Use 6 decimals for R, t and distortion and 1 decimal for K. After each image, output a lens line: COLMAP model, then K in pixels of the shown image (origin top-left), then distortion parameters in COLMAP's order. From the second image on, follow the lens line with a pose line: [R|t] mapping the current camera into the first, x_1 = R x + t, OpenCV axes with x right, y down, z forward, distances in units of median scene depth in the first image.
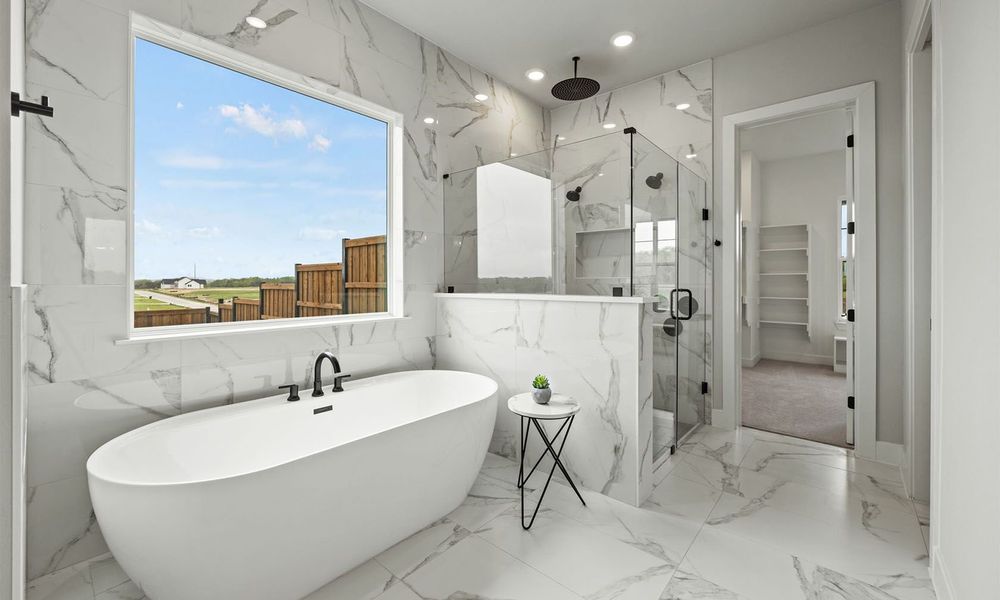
lens RADIAL K [[390.5, 0, 508.2], [0, 390.5, 281.4], [0, 0, 1]] dist [0.003534, -0.000106]
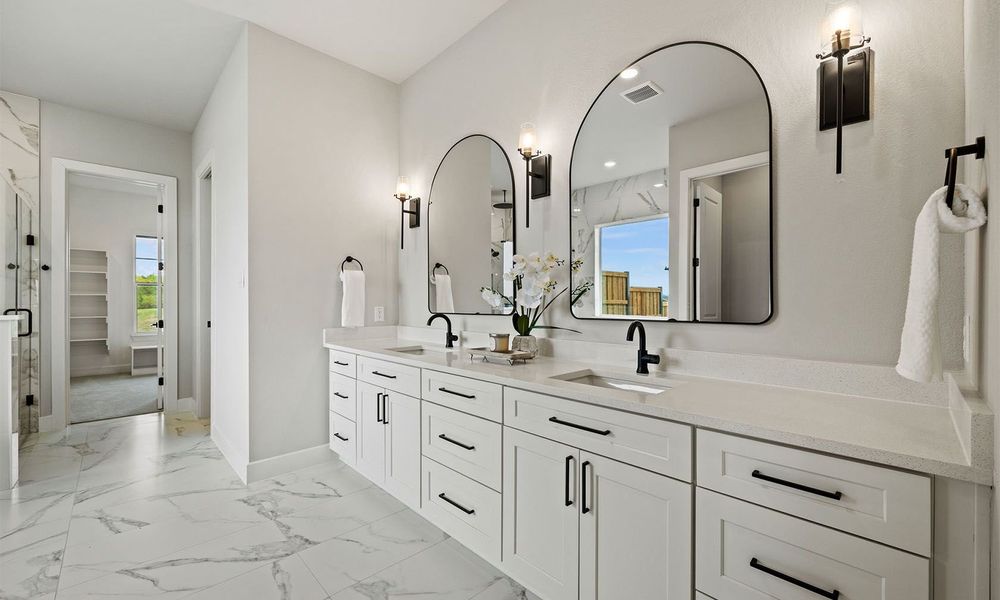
lens RADIAL K [[390.5, 0, 498.7], [0, 390.5, 300.6], [0, 0, 1]] dist [0.003534, -0.000106]
pose [[0.075803, 0.000701, 0.997123, -0.482340], [0.001092, 0.999999, -0.000786, -0.000976], [-0.997122, 0.001148, 0.075803, -0.375349]]
